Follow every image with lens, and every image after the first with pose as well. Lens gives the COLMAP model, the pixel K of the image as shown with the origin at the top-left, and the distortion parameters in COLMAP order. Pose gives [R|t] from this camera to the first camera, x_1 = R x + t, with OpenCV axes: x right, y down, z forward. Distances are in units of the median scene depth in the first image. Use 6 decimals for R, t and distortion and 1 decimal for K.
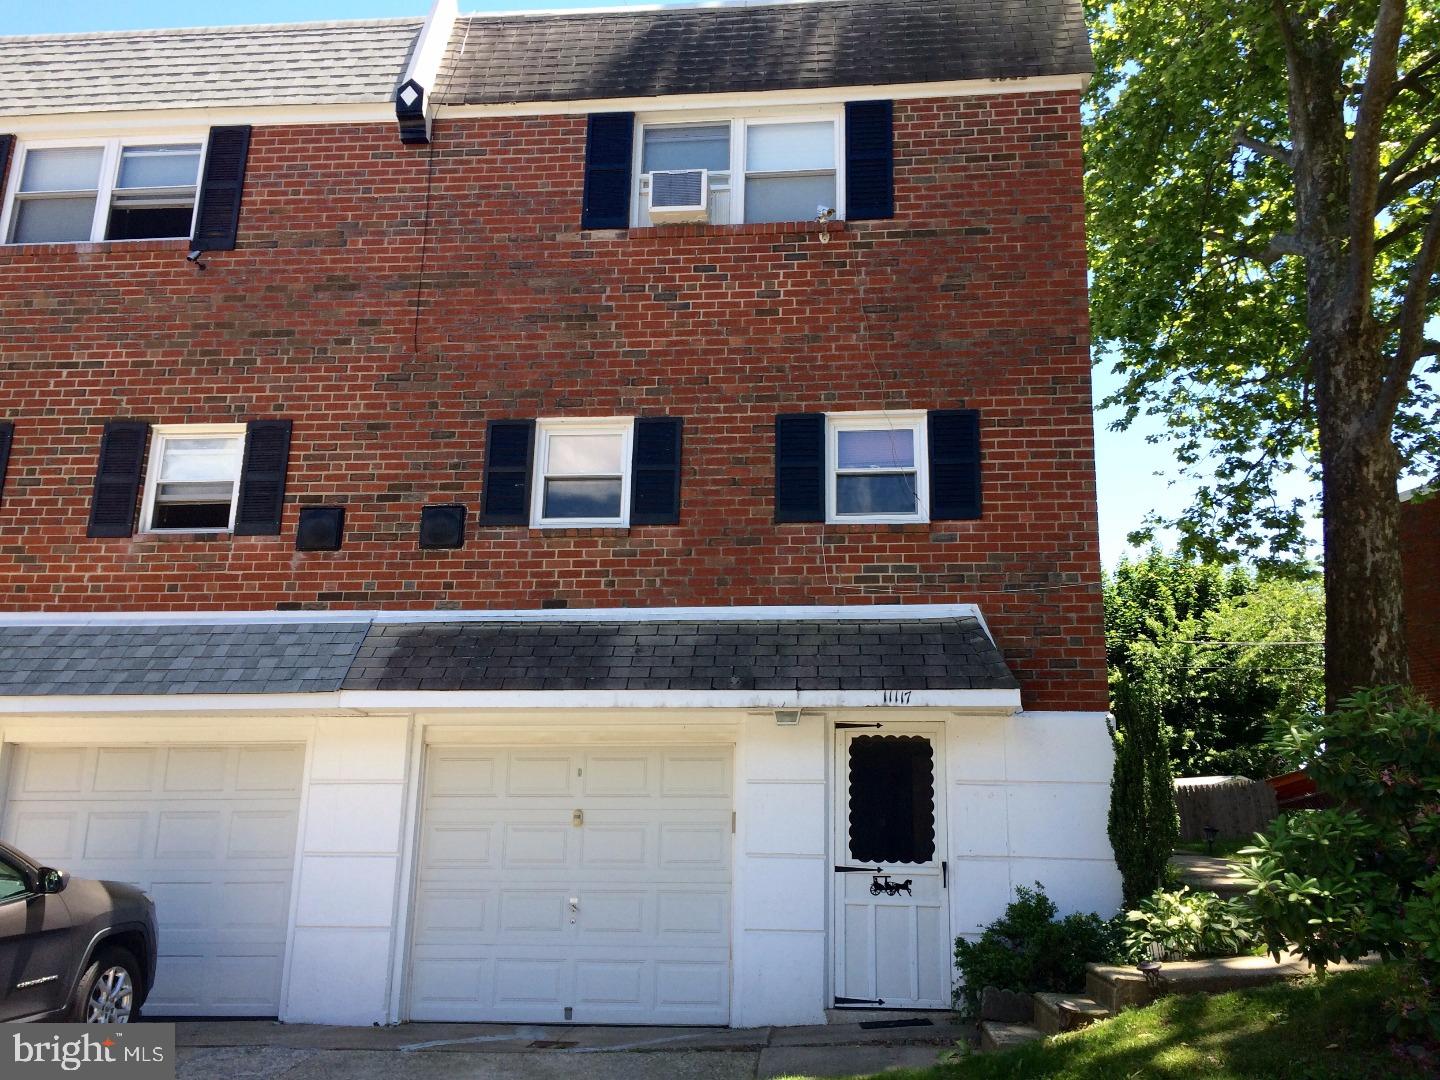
lens RADIAL K [[1142.0, 0, 720.0], [0, 1142.0, 540.0], [0, 0, 1]] dist [0.090384, -0.076573]
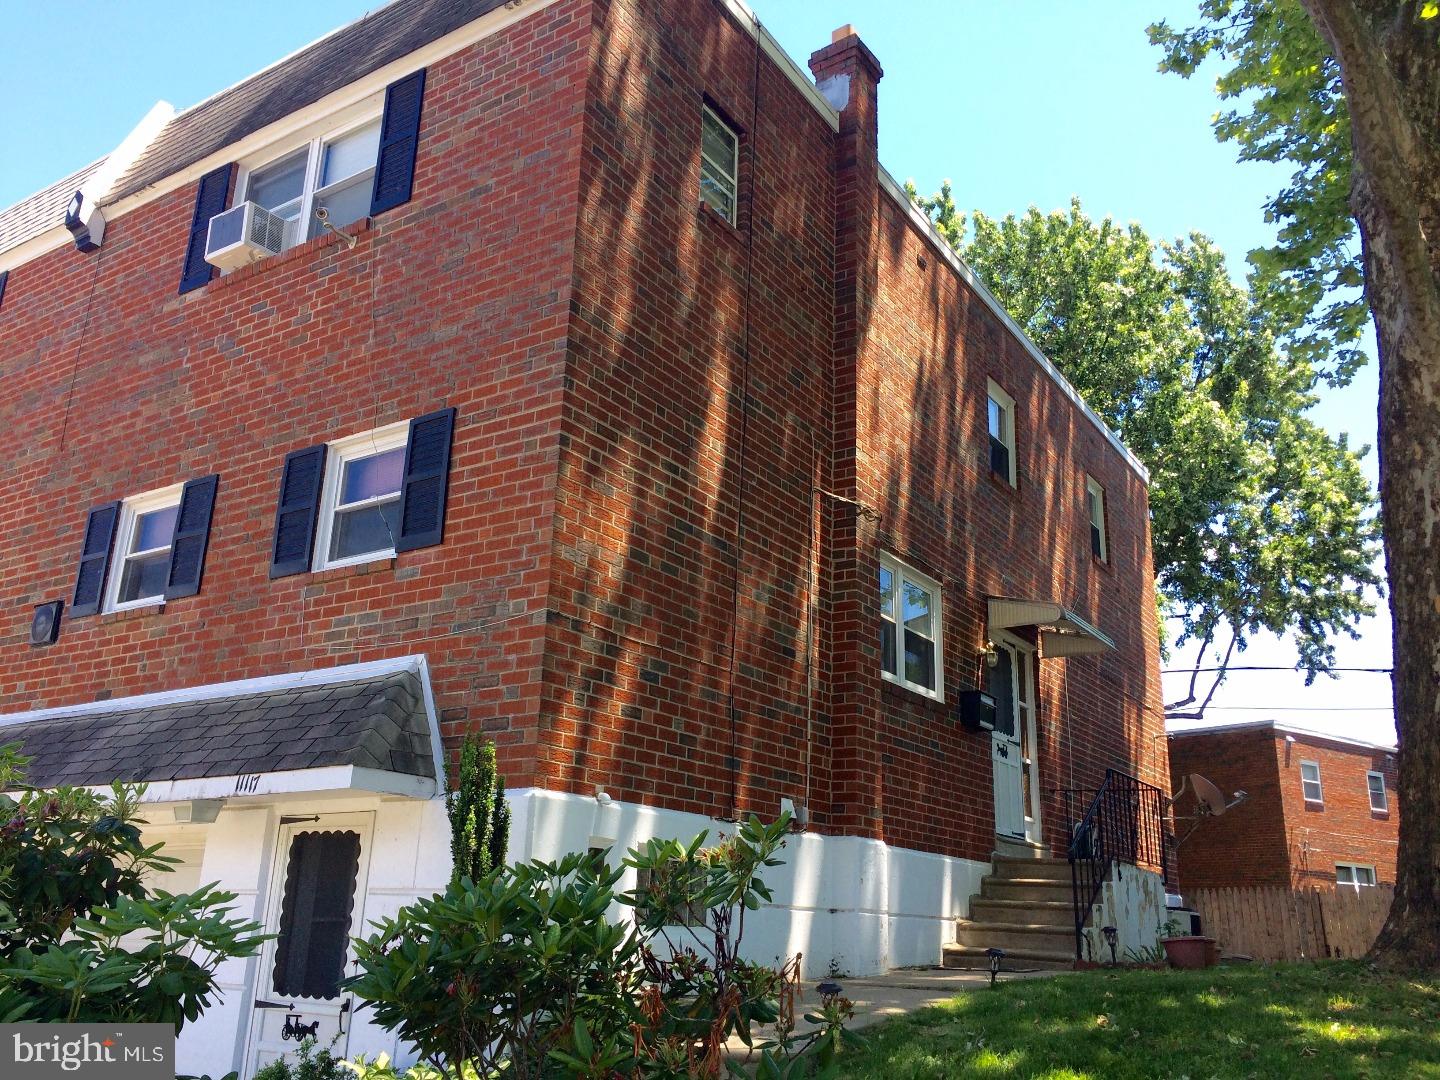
lens RADIAL K [[1142.0, 0, 720.0], [0, 1142.0, 540.0], [0, 0, 1]] dist [0.090384, -0.076573]
pose [[0.888826, -0.132303, -0.438729, 0.719247], [0.102168, 0.990530, -0.091721, 0.068112], [0.446709, 0.036700, 0.893926, 0.375242]]
